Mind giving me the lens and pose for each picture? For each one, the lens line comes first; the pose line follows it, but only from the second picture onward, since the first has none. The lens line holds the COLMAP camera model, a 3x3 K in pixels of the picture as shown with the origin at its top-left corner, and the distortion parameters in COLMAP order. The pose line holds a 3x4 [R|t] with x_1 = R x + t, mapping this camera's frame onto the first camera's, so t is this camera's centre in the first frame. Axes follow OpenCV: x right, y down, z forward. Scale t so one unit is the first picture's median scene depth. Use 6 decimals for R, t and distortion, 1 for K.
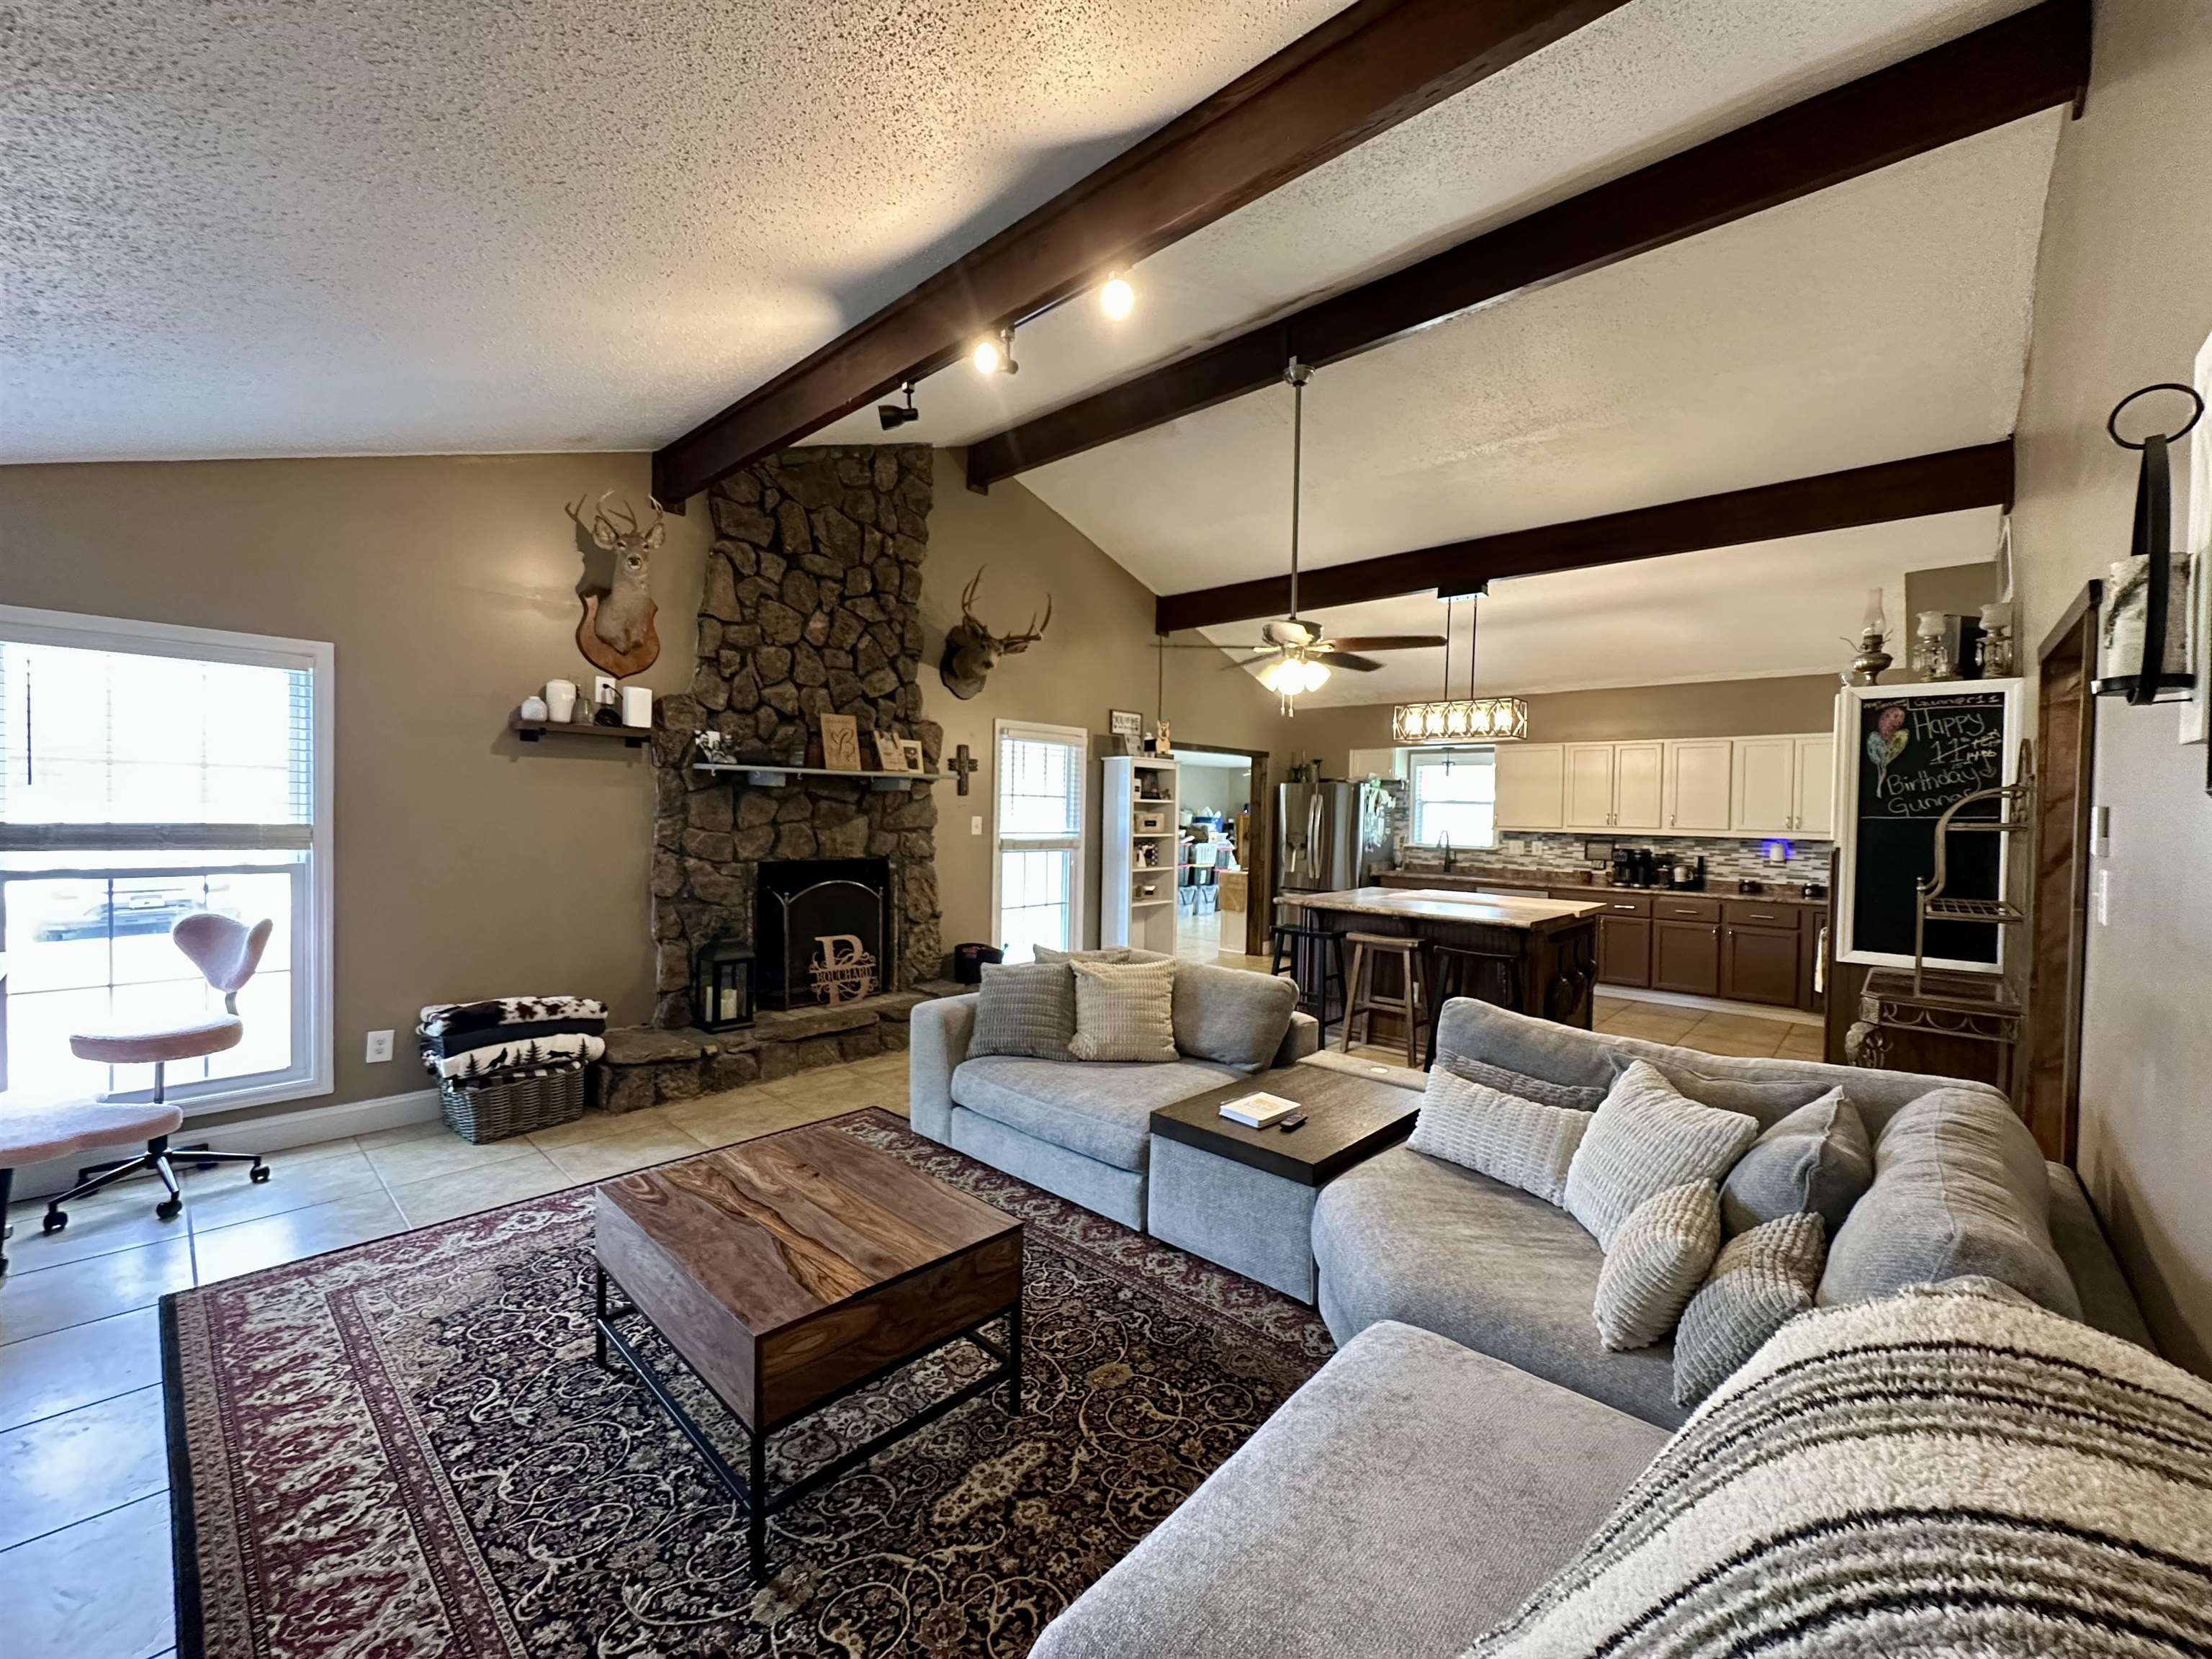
lens RADIAL K [[885.0, 0, 1116.2], [0, 885.0, 827.8], [0, 0, 1]] dist [-0.002796, 0.000029]
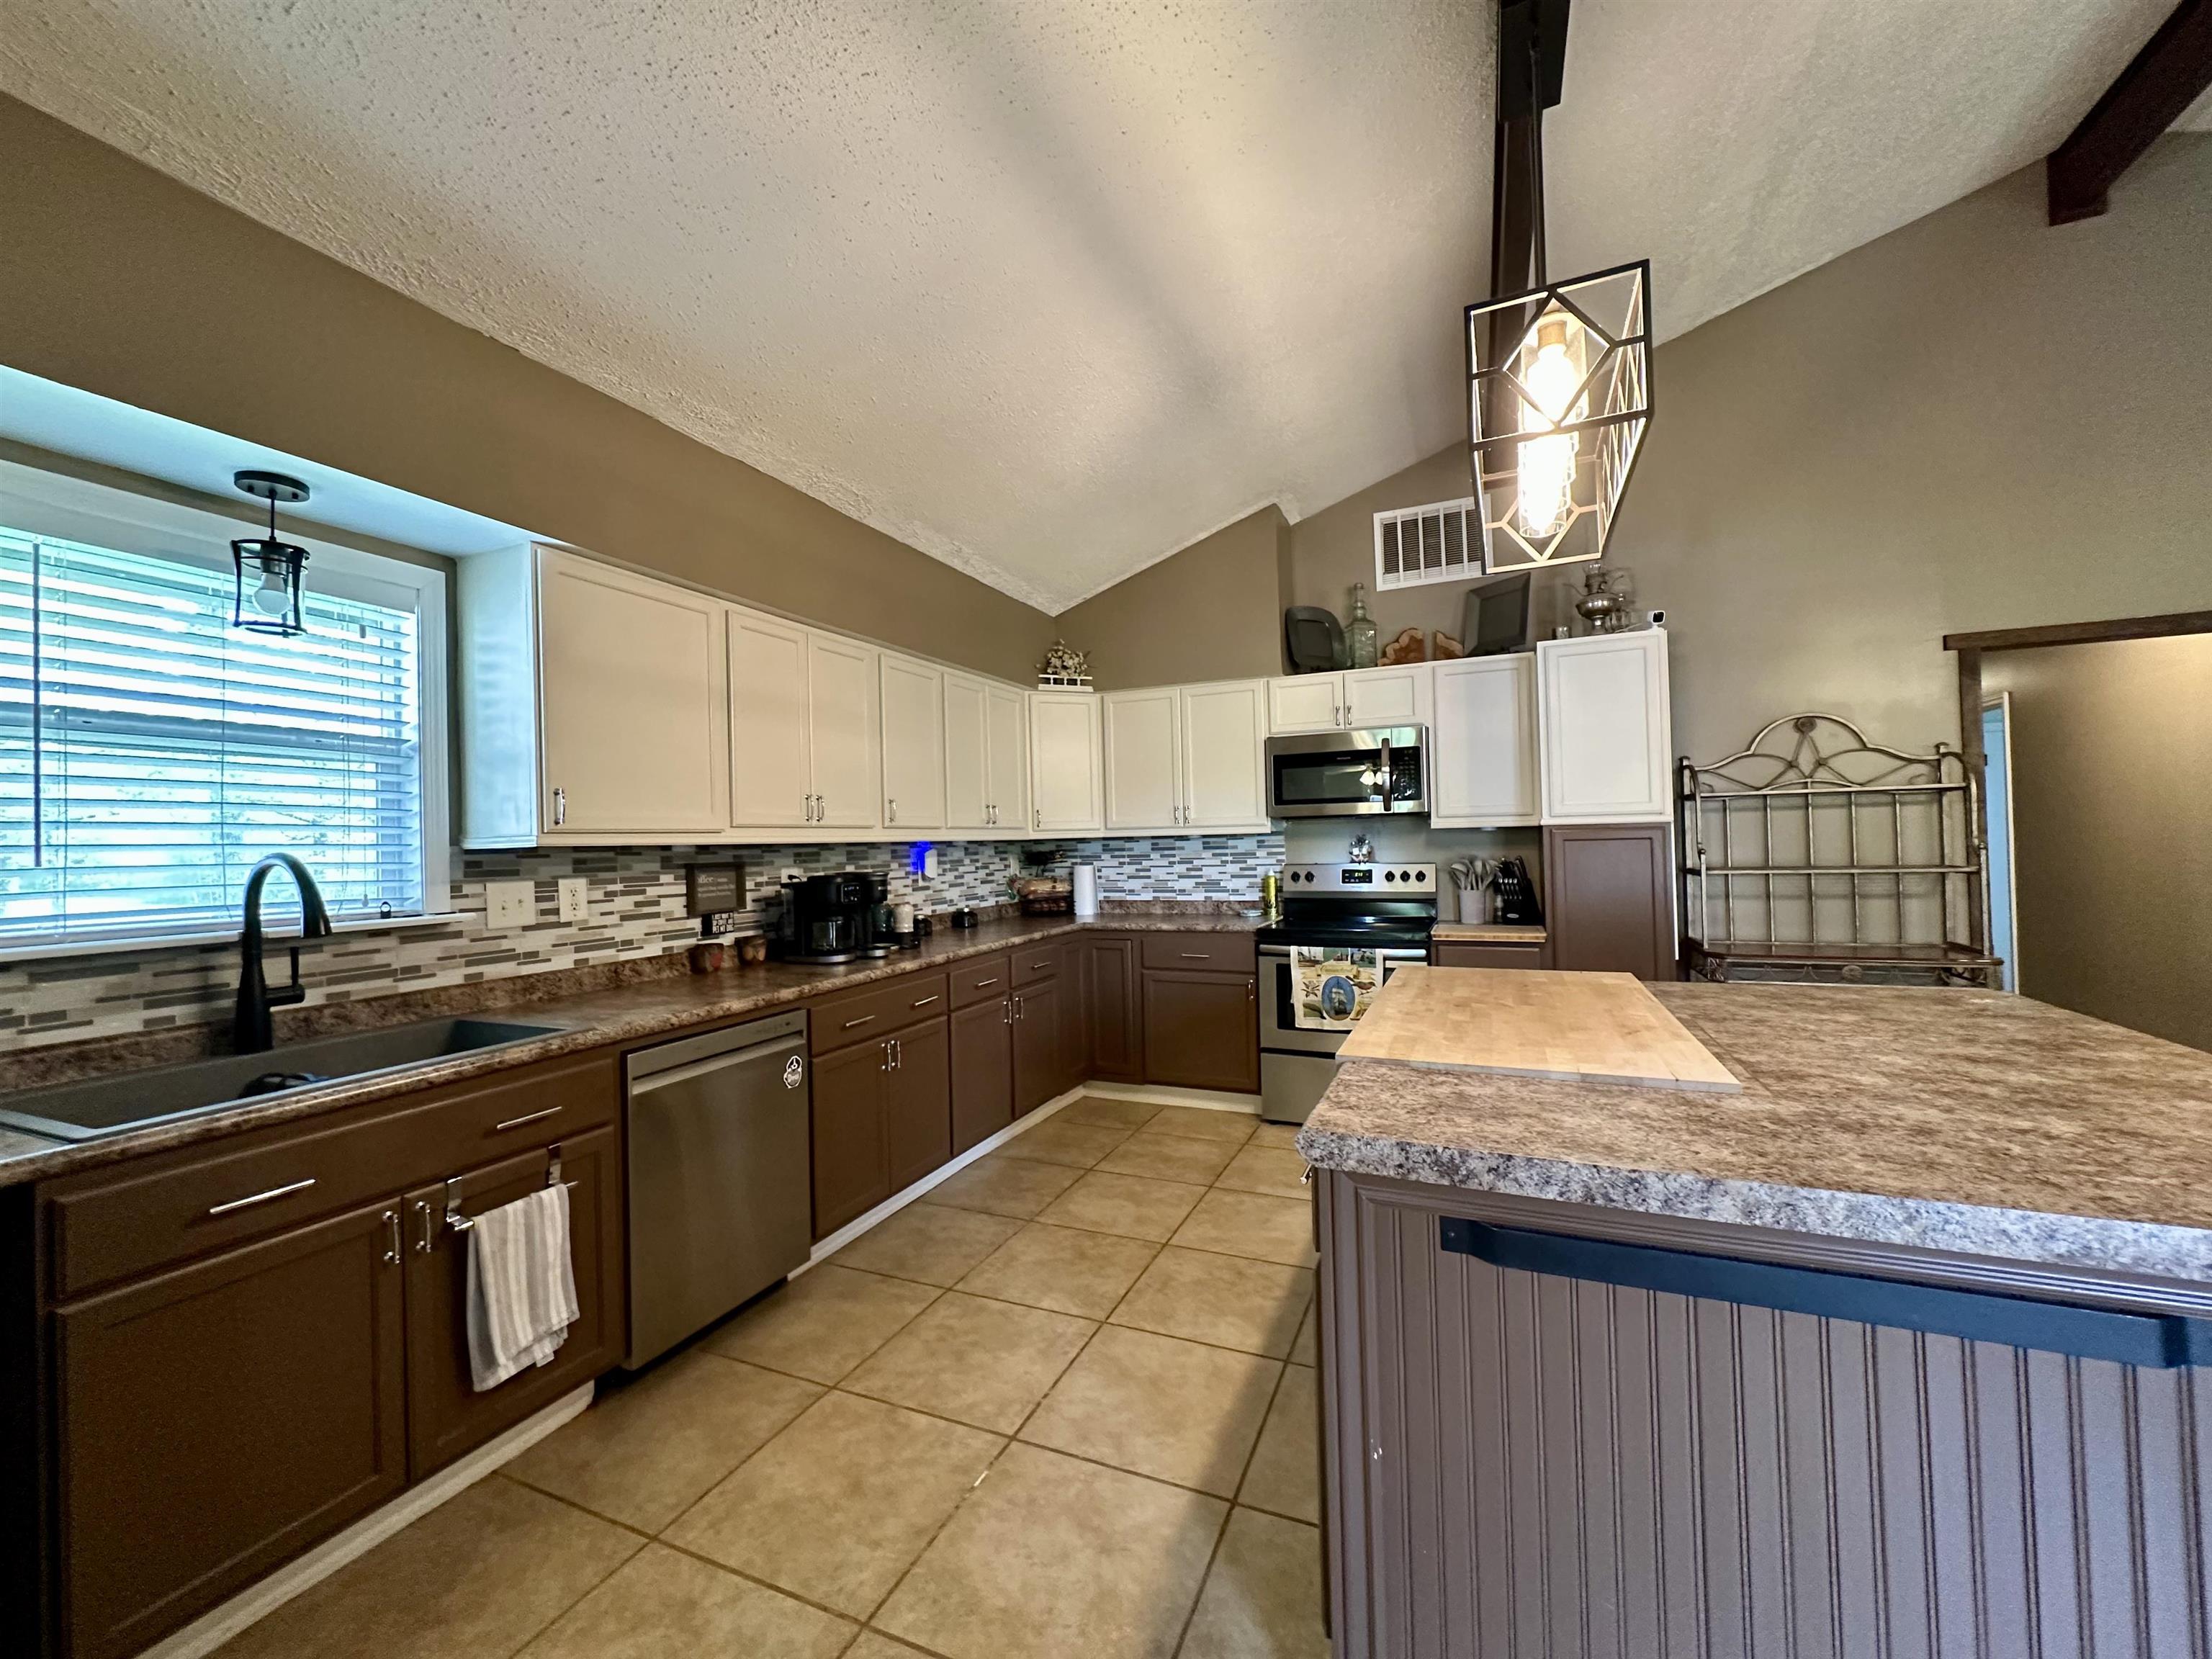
lens RADIAL K [[880.2, 0, 1096.0], [0, 880.2, 828.9], [0, 0, 1]] dist [-0.002181, 0.000449]
pose [[-0.316354, 0.002025, 0.948639, 0.125109], [0.035169, 0.999335, 0.009596, 0.001012], [-0.947989, 0.036399, -0.316215, 1.069813]]
